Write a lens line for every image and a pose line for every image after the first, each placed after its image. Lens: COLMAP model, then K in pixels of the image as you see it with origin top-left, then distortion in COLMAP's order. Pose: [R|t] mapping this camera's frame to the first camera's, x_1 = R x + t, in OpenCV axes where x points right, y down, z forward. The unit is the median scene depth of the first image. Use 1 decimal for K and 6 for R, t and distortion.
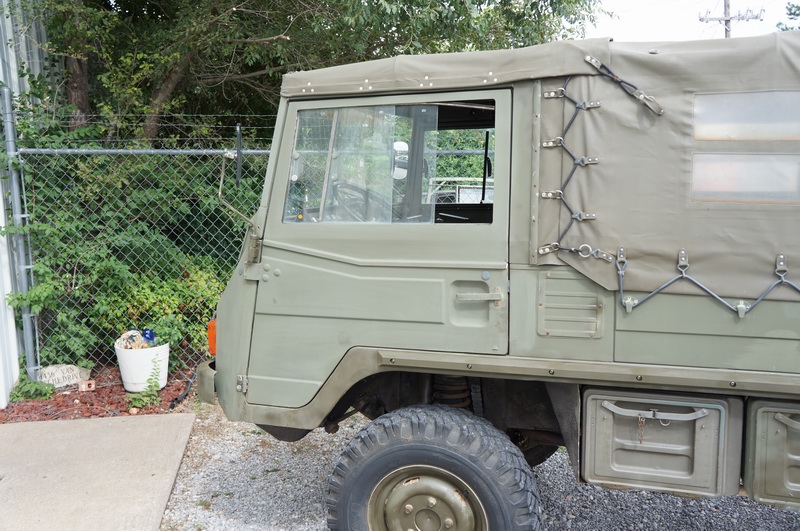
lens RADIAL K [[756.6, 0, 400.0], [0, 756.6, 265.5], [0, 0, 1]] dist [-0.112217, 0.192613]
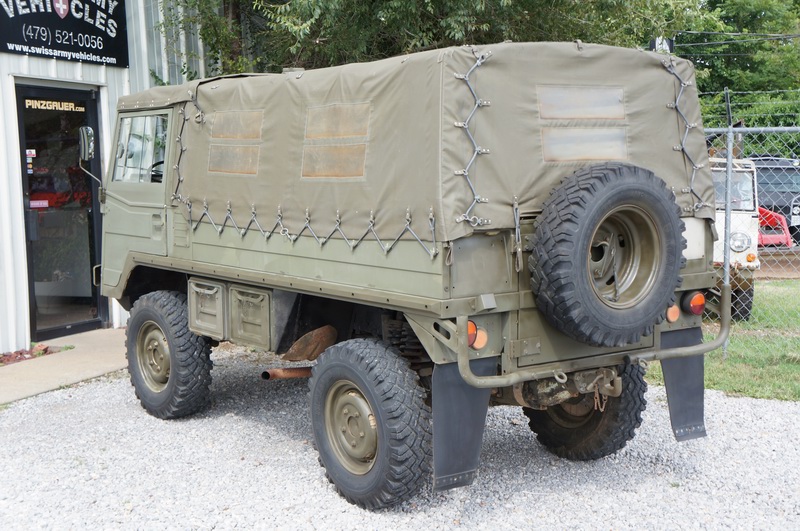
lens RADIAL K [[1099.7, 0, 400.0], [0, 1099.7, 265.5], [0, 0, 1]] dist [0.145244, 0.025057]
pose [[0.830315, 0.062210, -0.553811, 1.893246], [-0.069124, 0.997573, 0.008421, 0.073493], [0.552990, 0.031289, 0.832600, -0.814737]]
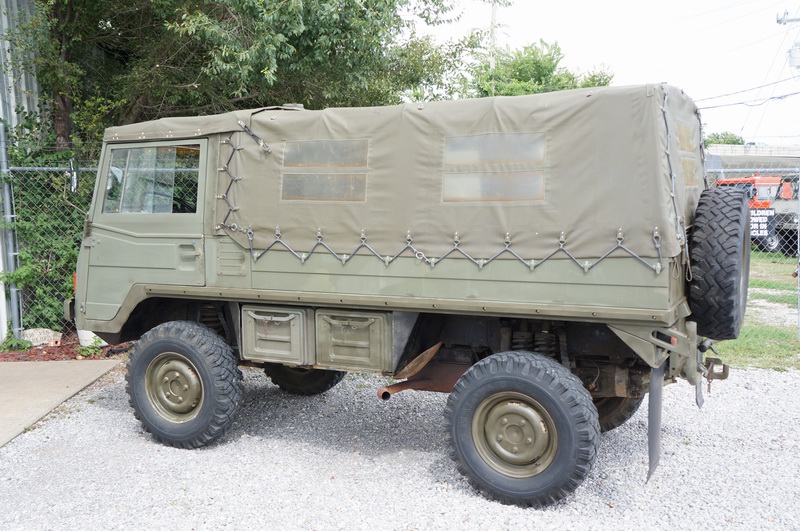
lens RADIAL K [[822.5, 0, 400.0], [0, 822.5, 265.5], [0, 0, 1]] dist [-0.057366, 0.199906]
pose [[0.992433, 0.013168, -0.122076, 0.769549], [-0.016493, 0.999519, -0.026271, 0.103629], [0.121671, 0.028086, 0.992173, -0.805859]]
